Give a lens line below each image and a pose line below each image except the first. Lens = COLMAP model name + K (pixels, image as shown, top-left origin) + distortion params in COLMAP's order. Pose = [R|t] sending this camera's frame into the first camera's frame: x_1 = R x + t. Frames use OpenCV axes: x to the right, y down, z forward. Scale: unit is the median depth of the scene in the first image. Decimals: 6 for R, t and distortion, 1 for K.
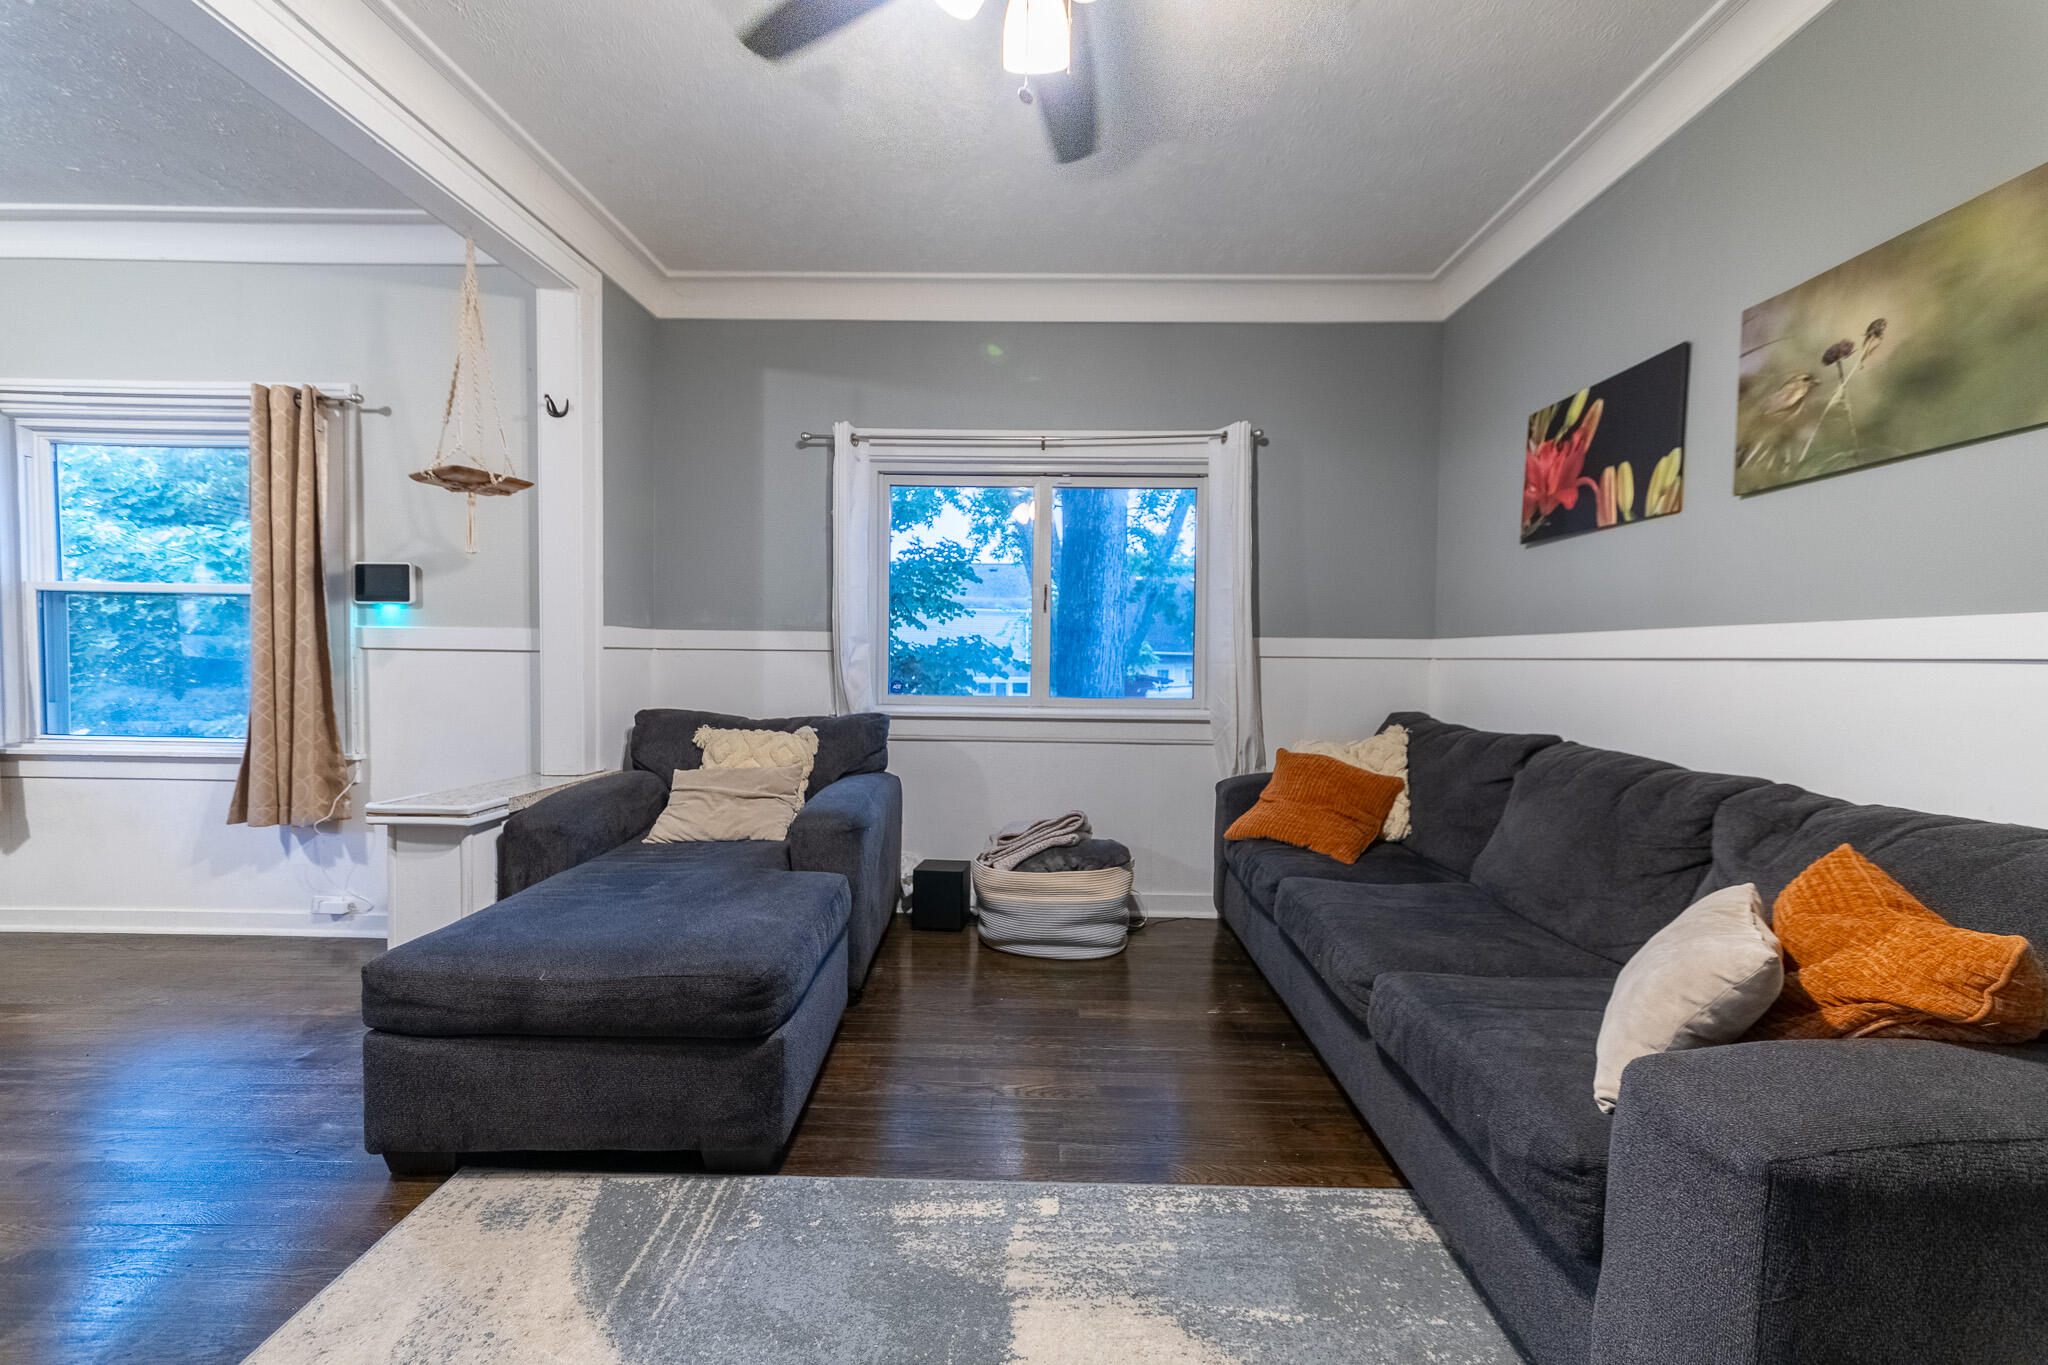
lens RADIAL K [[725.5, 0, 1037.7], [0, 725.5, 679.3], [0, 0, 1]] dist [0.007500, -0.000085]
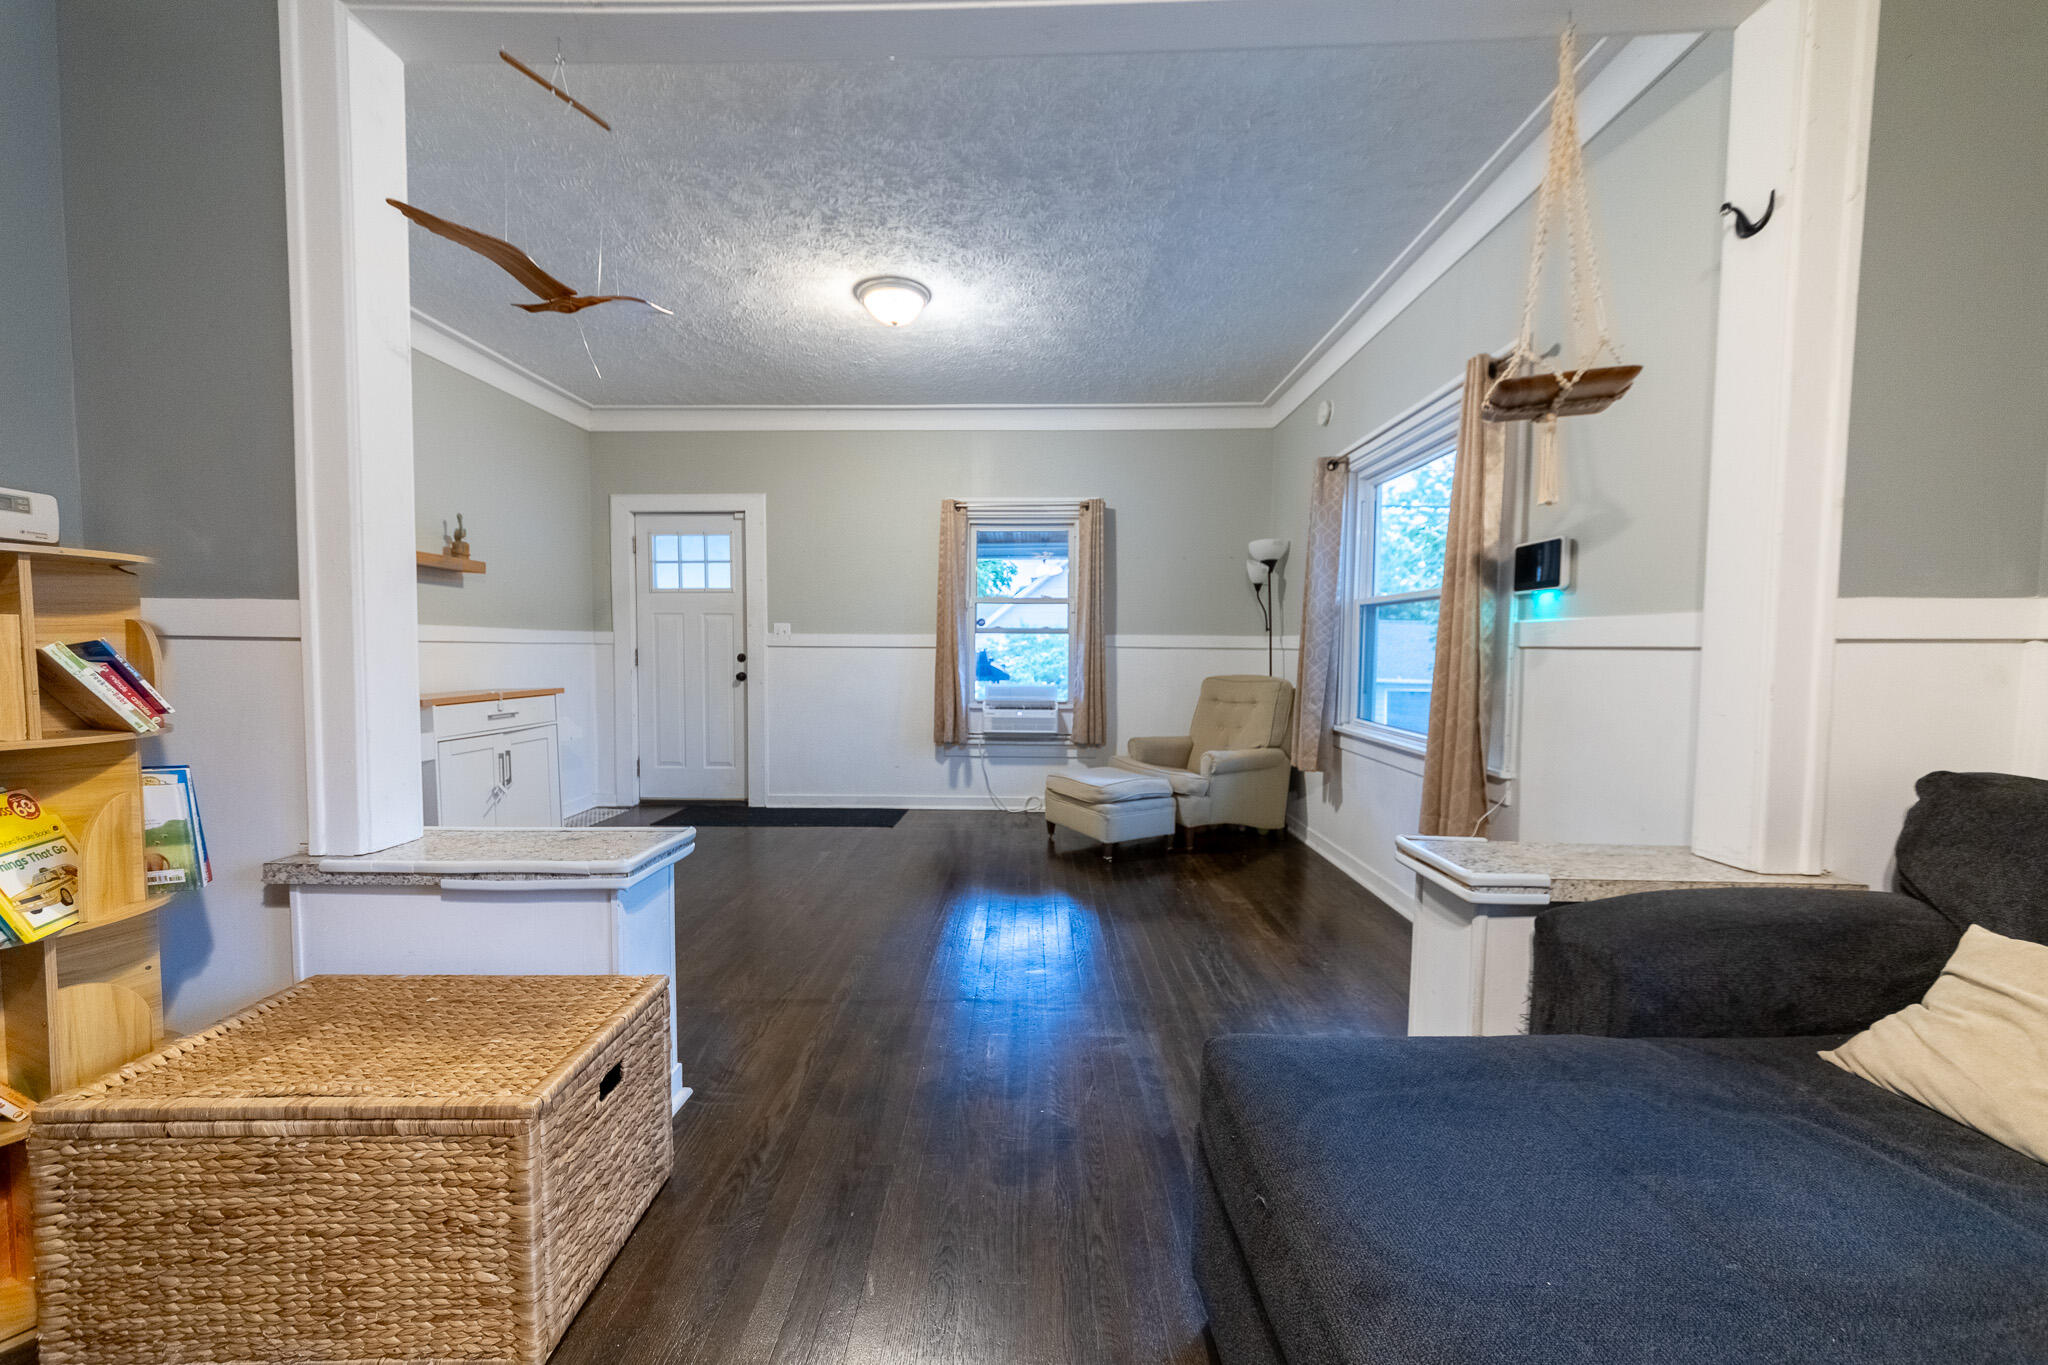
lens RADIAL K [[750.9, 0, 1024.0], [0, 750.9, 682.5], [0, 0, 1]] dist [0.013239, 0.000196]
pose [[-0.001154, 0.034900, -0.999390, -0.060648], [-0.033376, 0.998833, 0.034919, -0.015174], [0.999442, 0.033396, 0.000013, 0.480315]]
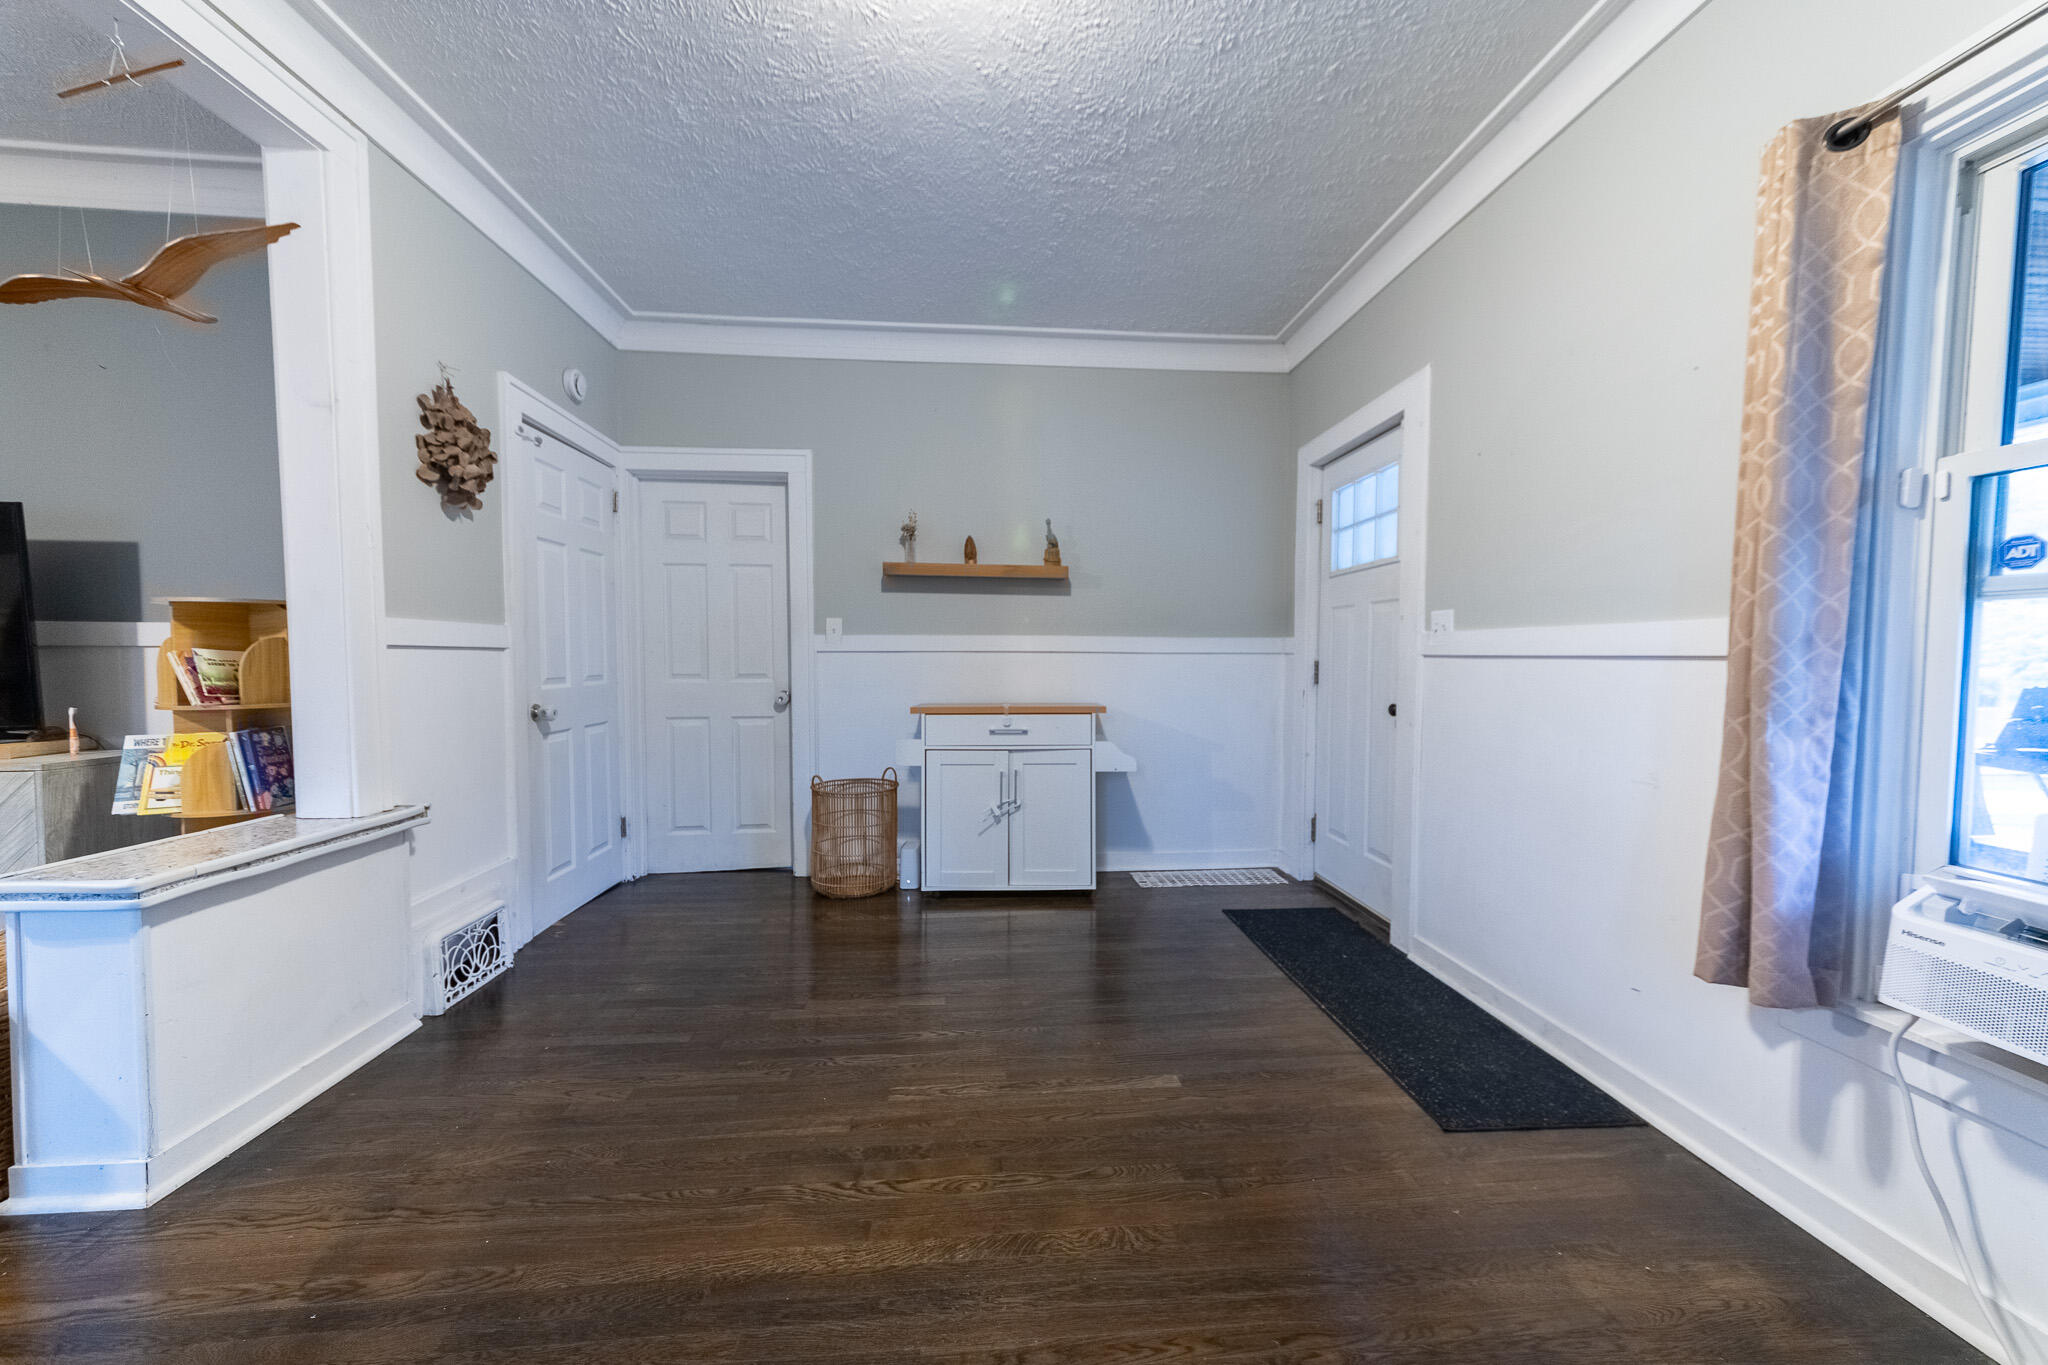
lens RADIAL K [[750.9, 0, 1024.0], [0, 750.9, 682.5], [0, 0, 1]] dist [0.013239, 0.000196]
pose [[-0.995557, -0.011899, -0.093402, -1.404771], [-0.017913, 0.997801, 0.063815, -0.038868], [0.092437, 0.065204, -0.993581, 0.796295]]
